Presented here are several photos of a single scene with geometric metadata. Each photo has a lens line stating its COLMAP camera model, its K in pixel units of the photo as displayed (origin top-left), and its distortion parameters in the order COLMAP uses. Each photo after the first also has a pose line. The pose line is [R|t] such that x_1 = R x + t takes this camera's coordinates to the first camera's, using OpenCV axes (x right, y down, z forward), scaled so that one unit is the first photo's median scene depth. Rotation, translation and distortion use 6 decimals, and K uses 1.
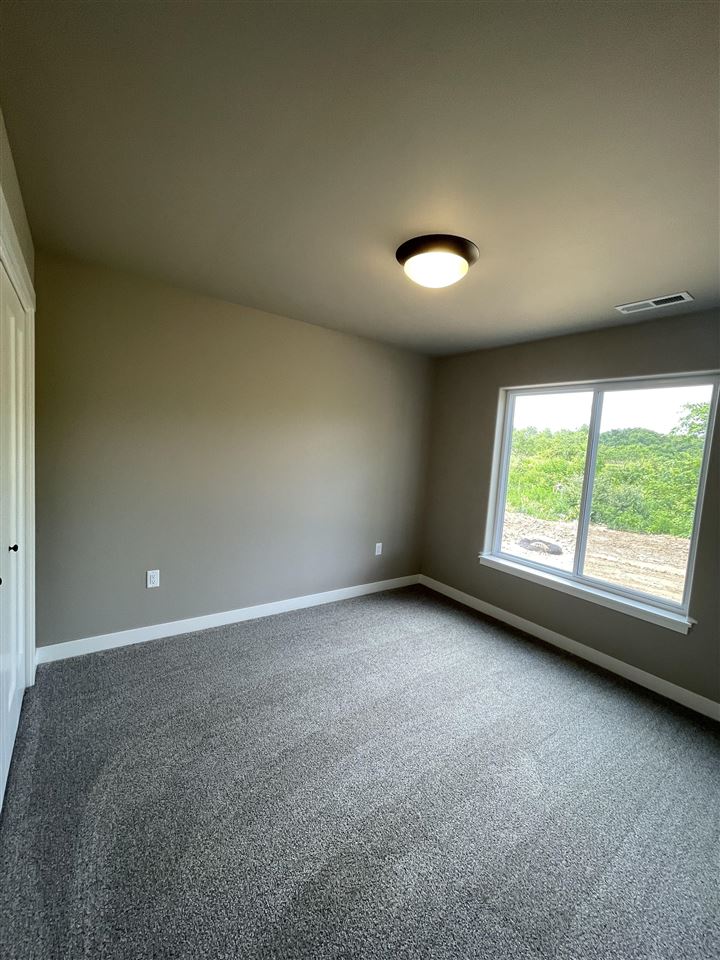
lens RADIAL K [[395.2, 0, 361.2], [0, 395.2, 478.4], [0, 0, 1]] dist [0.011009, -0.000187]
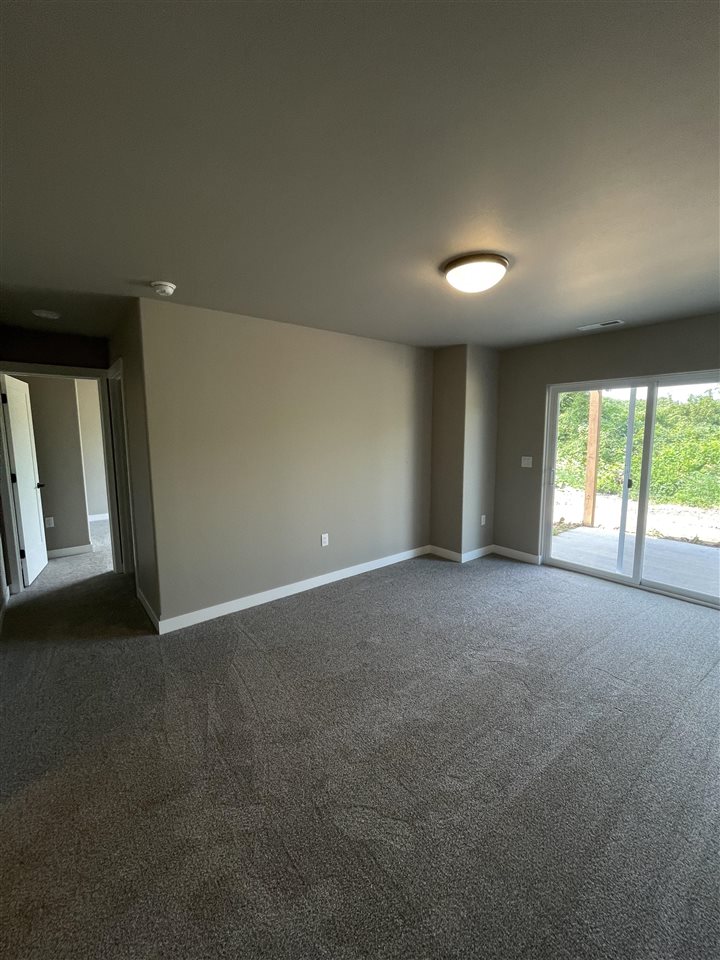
lens RADIAL K [[395.2, 0, 358.3], [0, 395.2, 484.2], [0, 0, 1]] dist [0.011009, -0.000187]
pose [[0.995720, -0.080095, 0.046121, -0.265423], [0.077339, 0.995273, 0.058739, -0.006507], [-0.050608, -0.054920, 0.997207, -0.210794]]
